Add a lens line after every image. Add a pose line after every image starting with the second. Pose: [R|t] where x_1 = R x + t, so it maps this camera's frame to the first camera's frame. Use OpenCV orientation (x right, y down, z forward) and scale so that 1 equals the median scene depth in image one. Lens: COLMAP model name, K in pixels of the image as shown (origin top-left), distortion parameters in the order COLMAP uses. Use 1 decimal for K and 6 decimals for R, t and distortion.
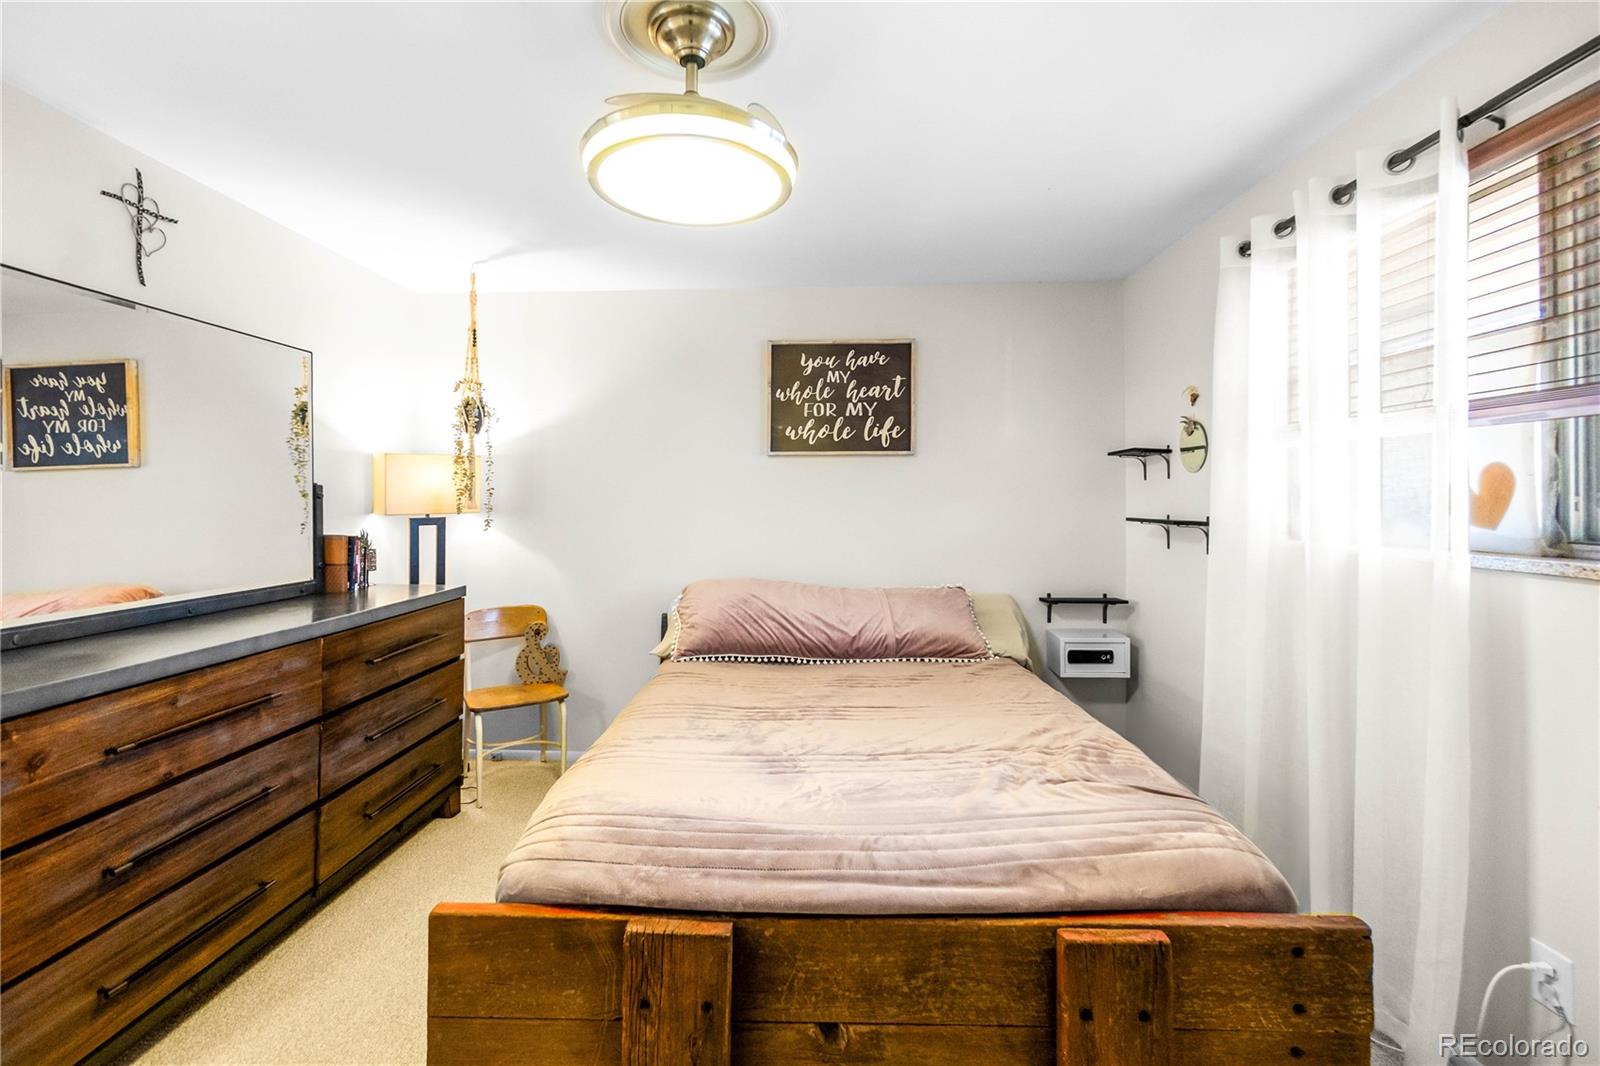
lens RADIAL K [[707.0, 0, 794.3], [0, 707.0, 521.3], [0, 0, 1]] dist [-0.003928, -0.000355]
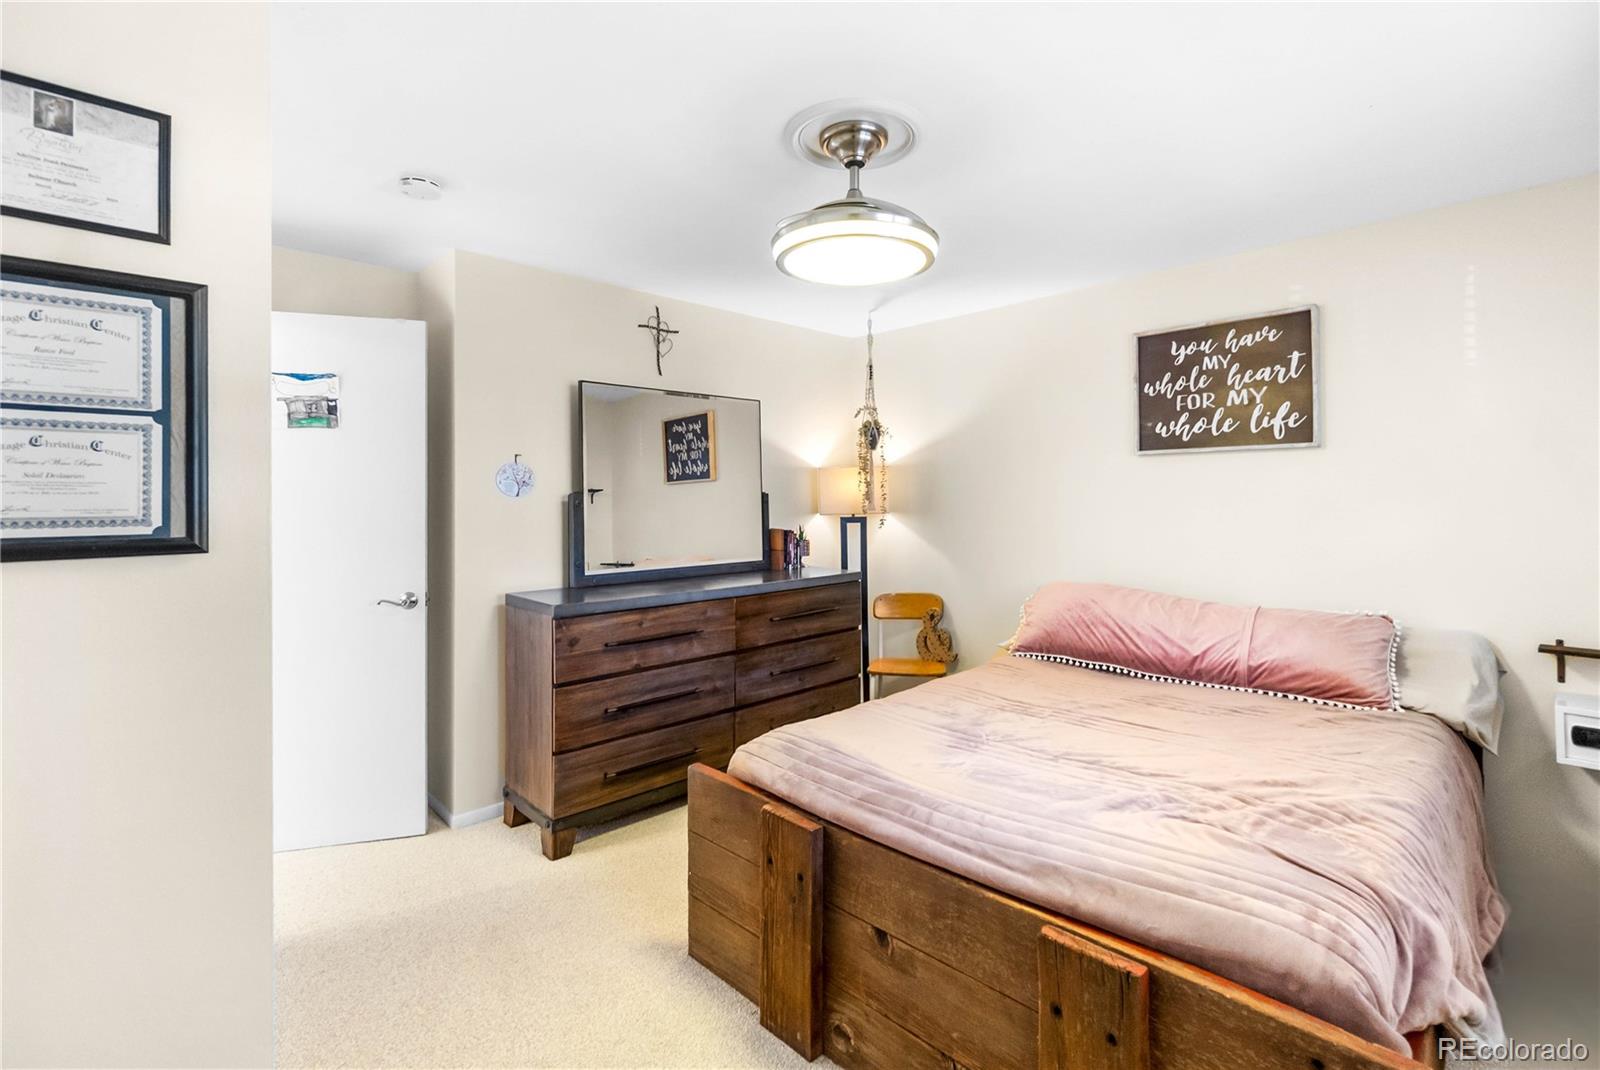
lens RADIAL K [[723.8, 0, 800.0], [0, 723.8, 535.0], [0, 0, 1]] dist [-0.000129, -0.000054]
pose [[0.726383, 0.029942, -0.686638, 0.469022], [-0.013643, 0.999482, 0.029151, -0.014199], [0.687155, -0.011807, 0.726415, -0.013519]]
